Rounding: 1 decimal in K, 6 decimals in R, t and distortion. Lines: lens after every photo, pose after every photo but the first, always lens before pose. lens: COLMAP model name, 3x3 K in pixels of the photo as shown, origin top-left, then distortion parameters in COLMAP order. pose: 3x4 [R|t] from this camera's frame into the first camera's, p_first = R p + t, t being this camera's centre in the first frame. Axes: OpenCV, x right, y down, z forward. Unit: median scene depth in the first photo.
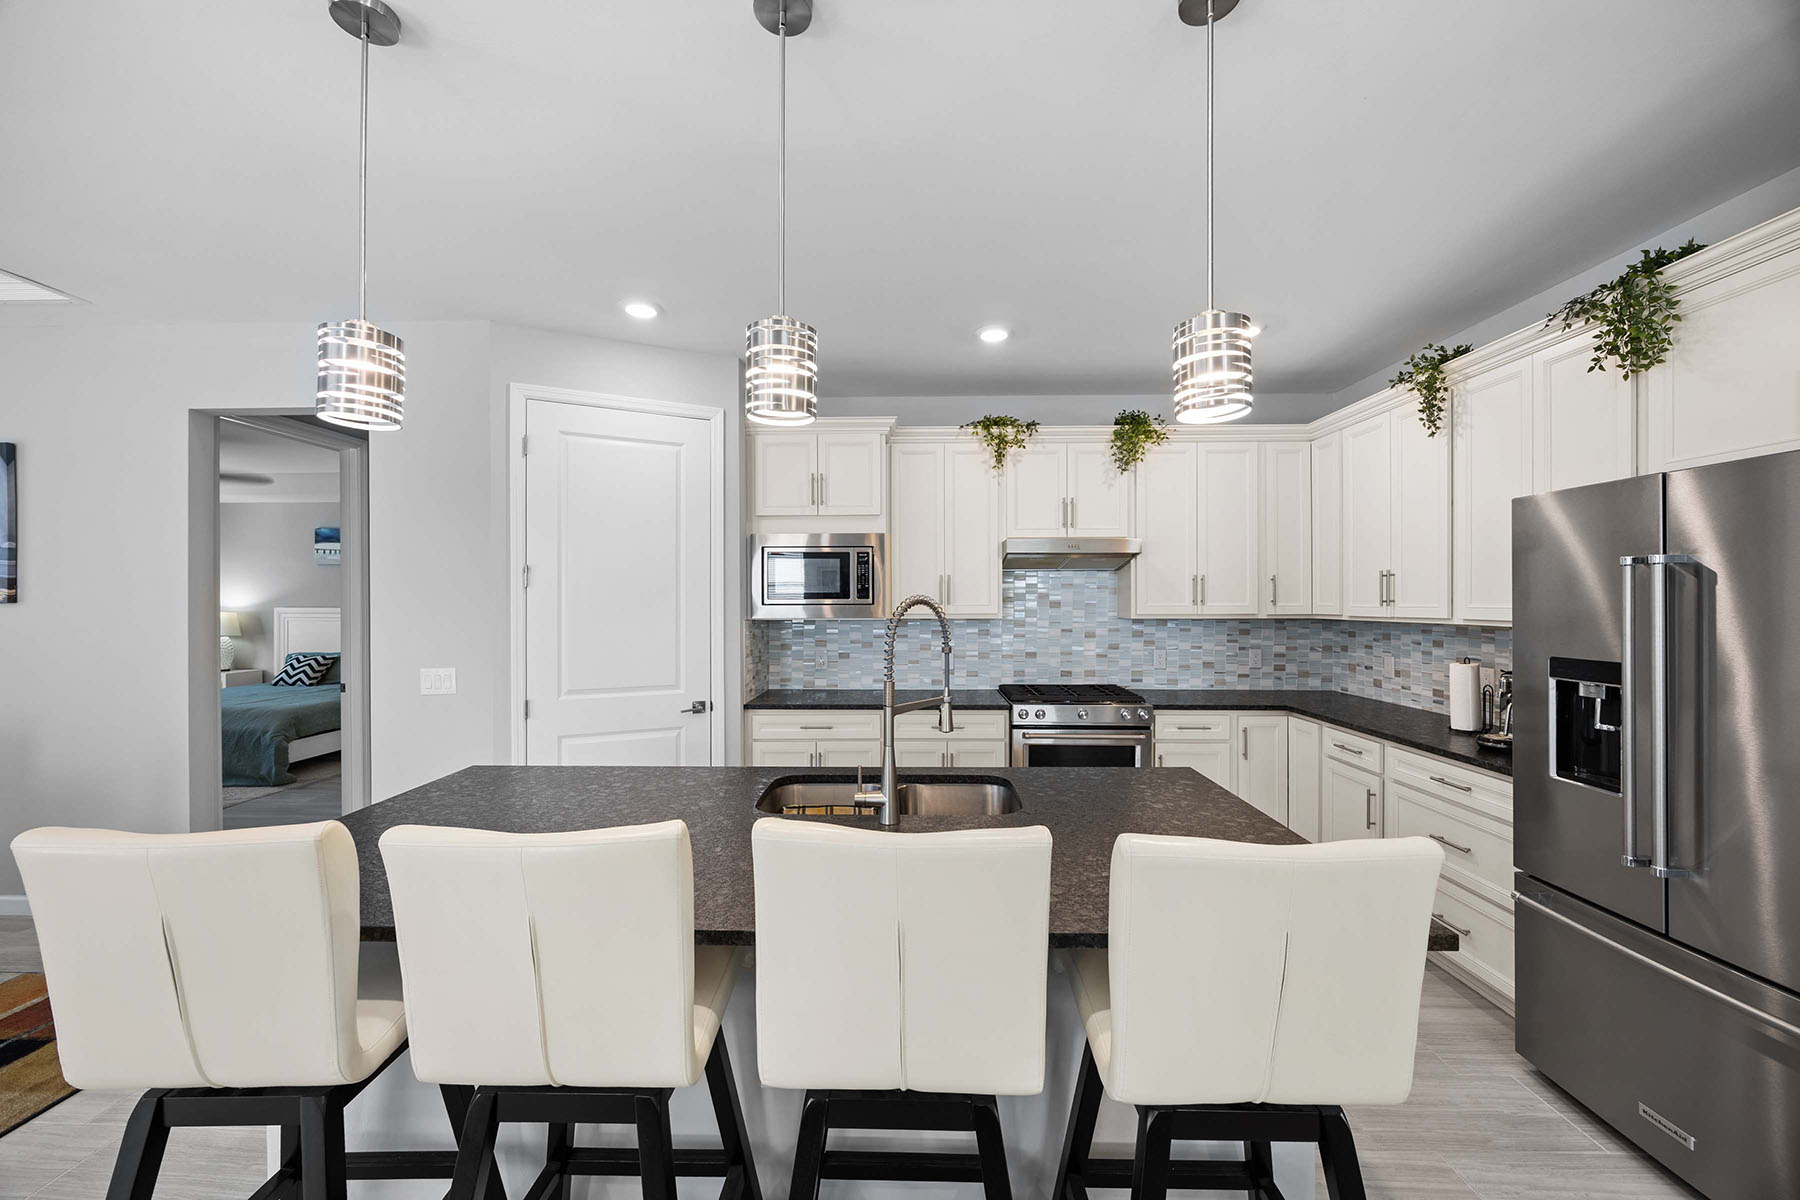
lens RADIAL K [[680.9, 0, 896.8], [0, 680.9, 603.2], [0, 0, 1]] dist [-0.001371, -0.000551]
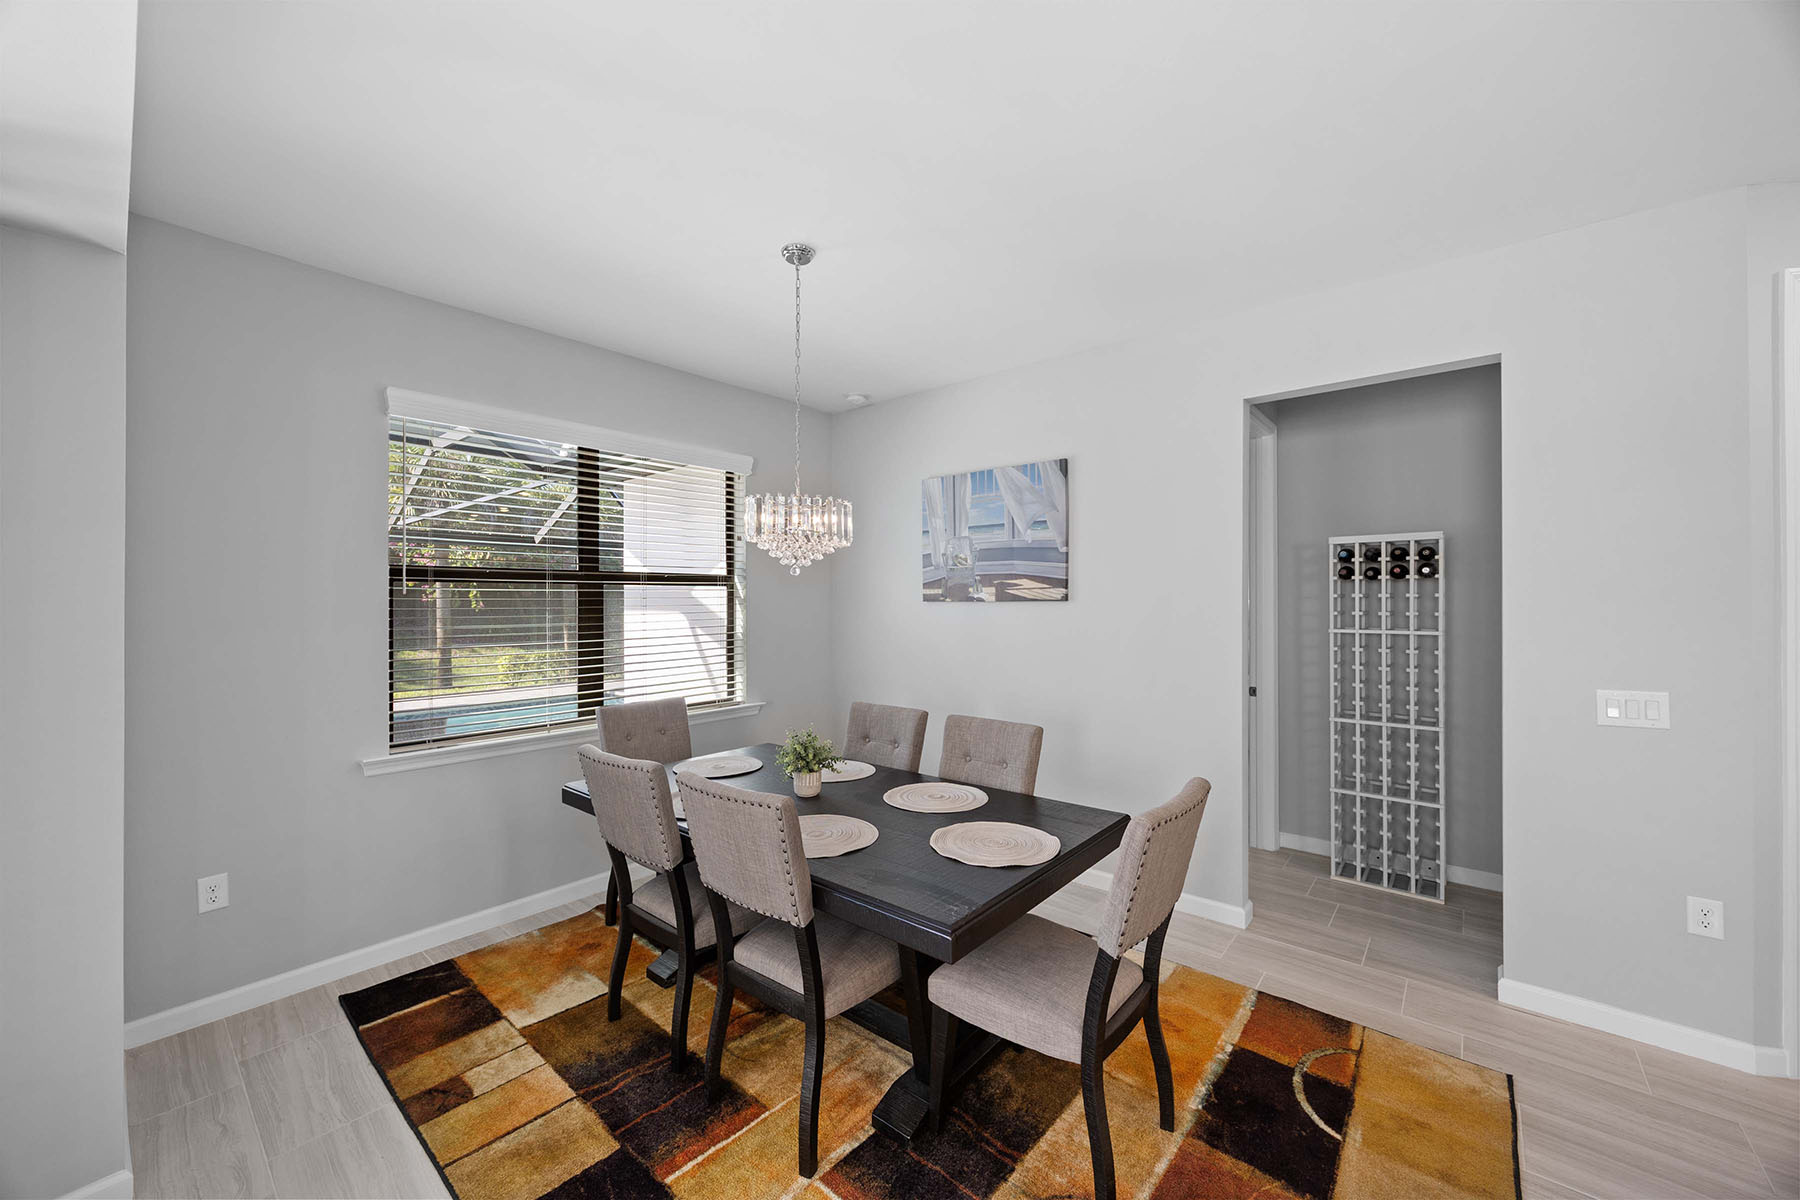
lens RADIAL K [[680.9, 0, 887.2], [0, 680.9, 597.8], [0, 0, 1]] dist [-0.001371, -0.000551]
pose [[0.773815, -0.005153, -0.633391, -0.818415], [0.000295, 0.999970, -0.007774, 0.002271], [0.633412, 0.005829, 0.773793, -0.065947]]
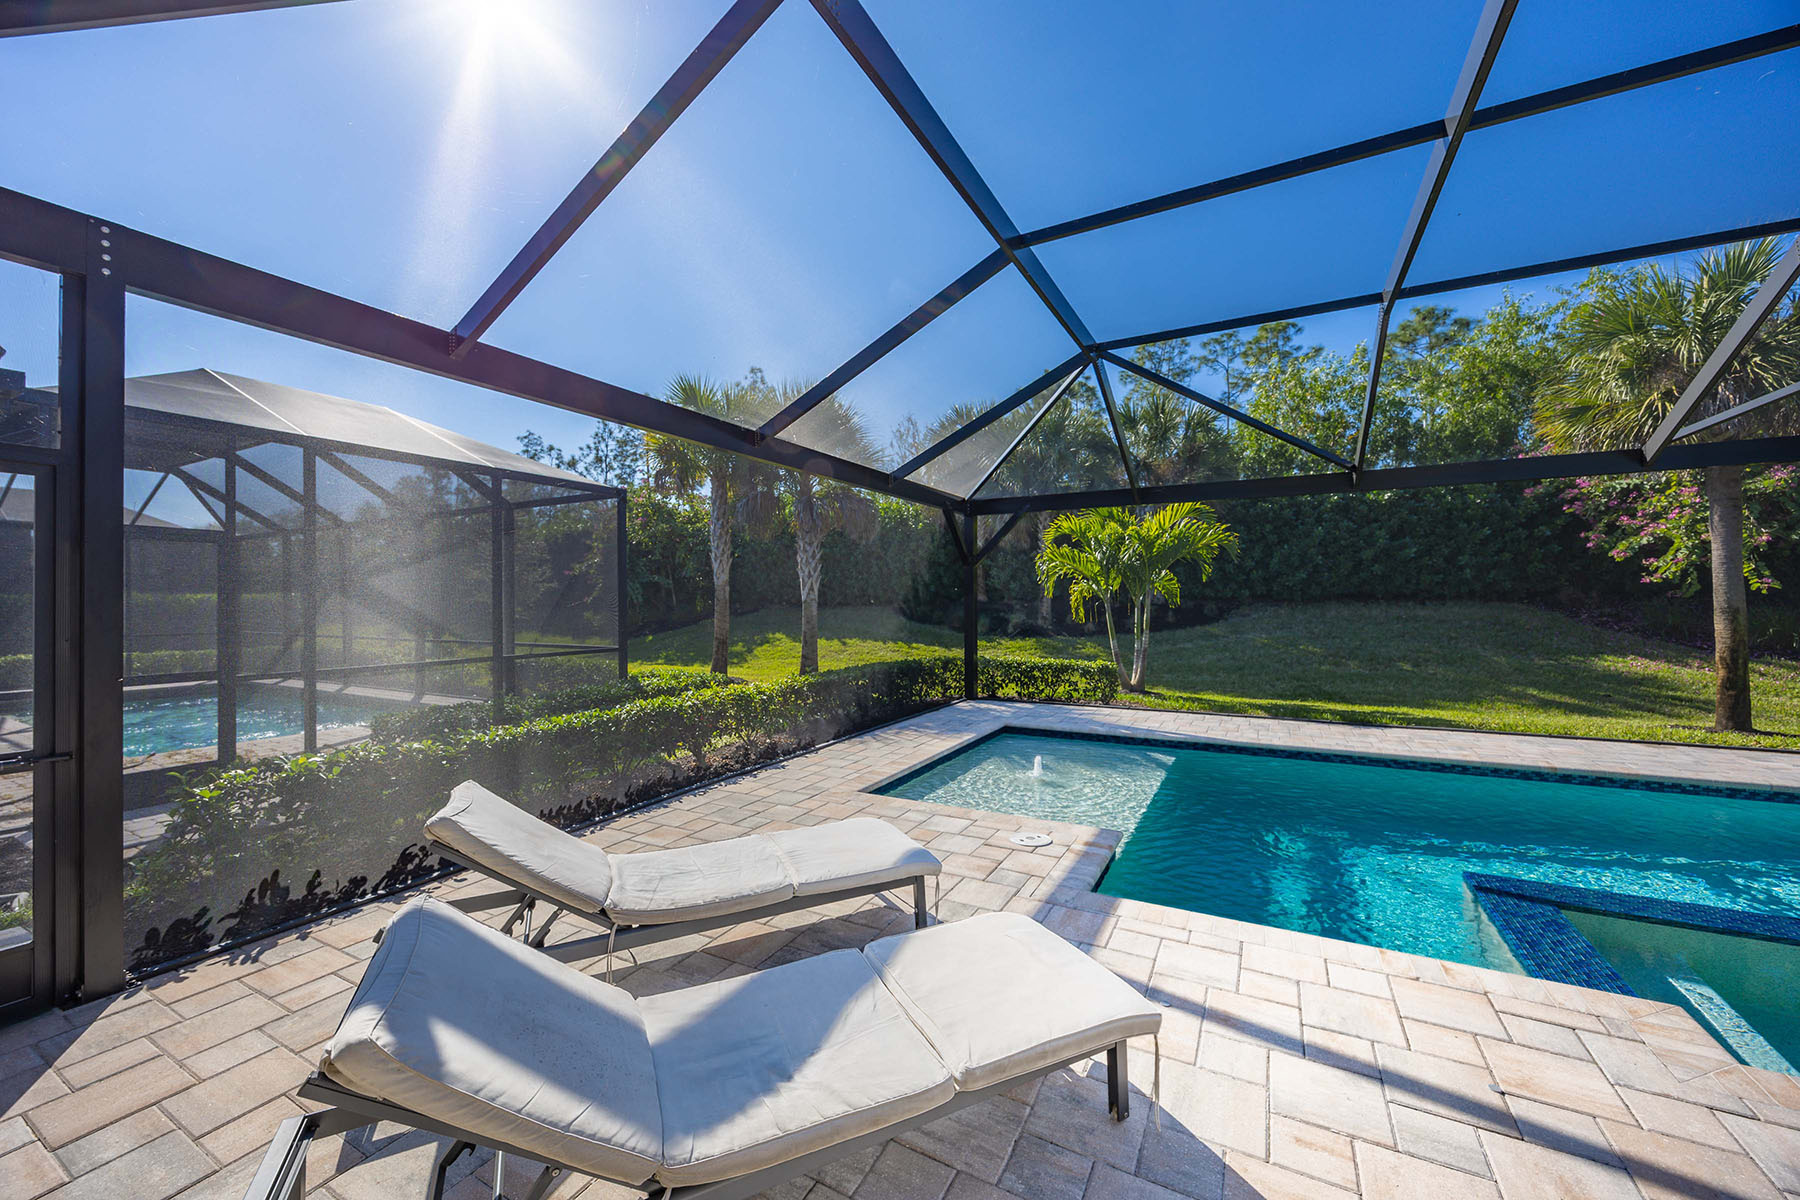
lens RADIAL K [[680.9, 0, 903.3], [0, 680.9, 587.8], [0, 0, 1]] dist [-0.001371, -0.000551]
pose [[-0.449482, -0.013656, -0.893185, -2.215012], [0.002936, 0.999855, -0.016764, 0.074047], [0.893285, -0.010157, -0.449377, -0.066207]]
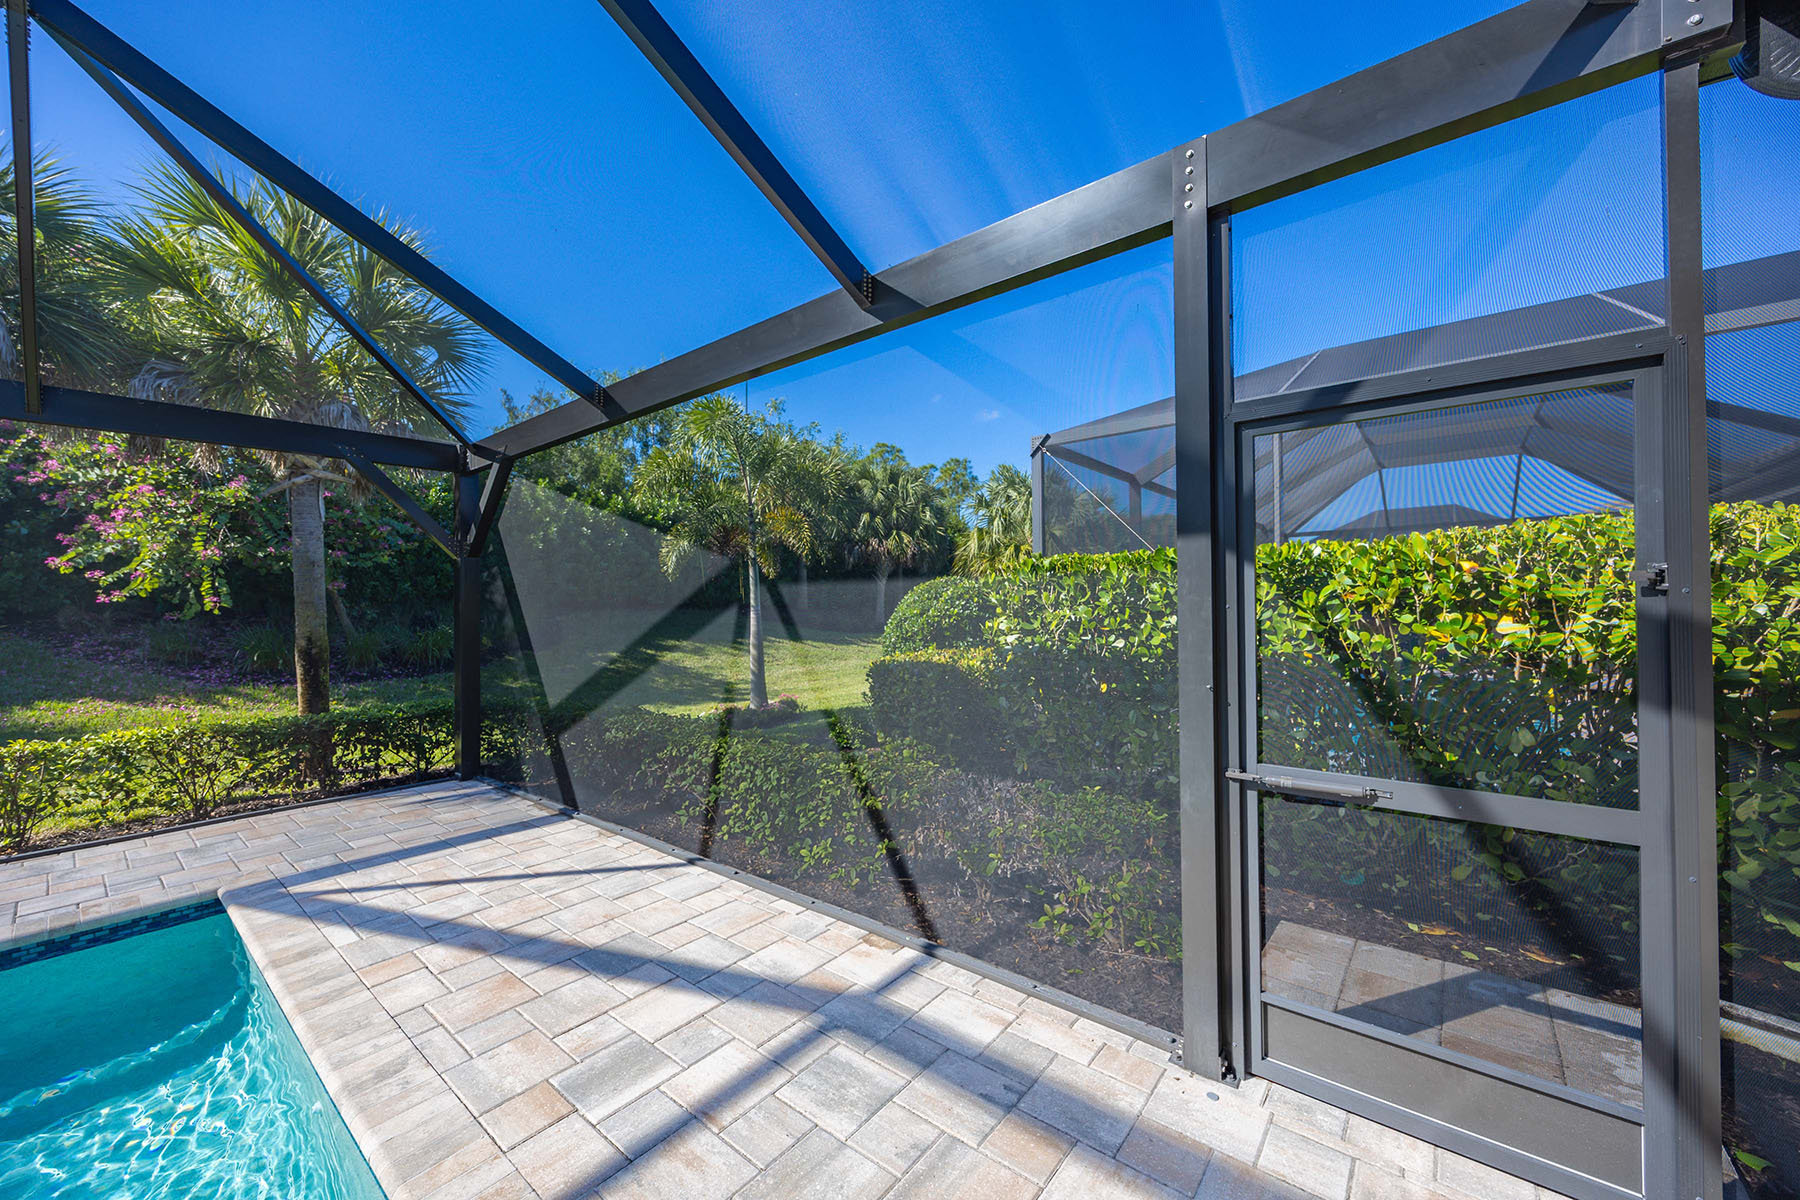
lens RADIAL K [[680.9, 0, 899.1], [0, 680.9, 604.9], [0, 0, 1]] dist [-0.001371, -0.000551]
pose [[0.796460, -0.012714, -0.604558, -2.977098], [0.013438, 0.999904, -0.003324, 0.063907], [0.604542, -0.005476, 0.796554, 1.745654]]
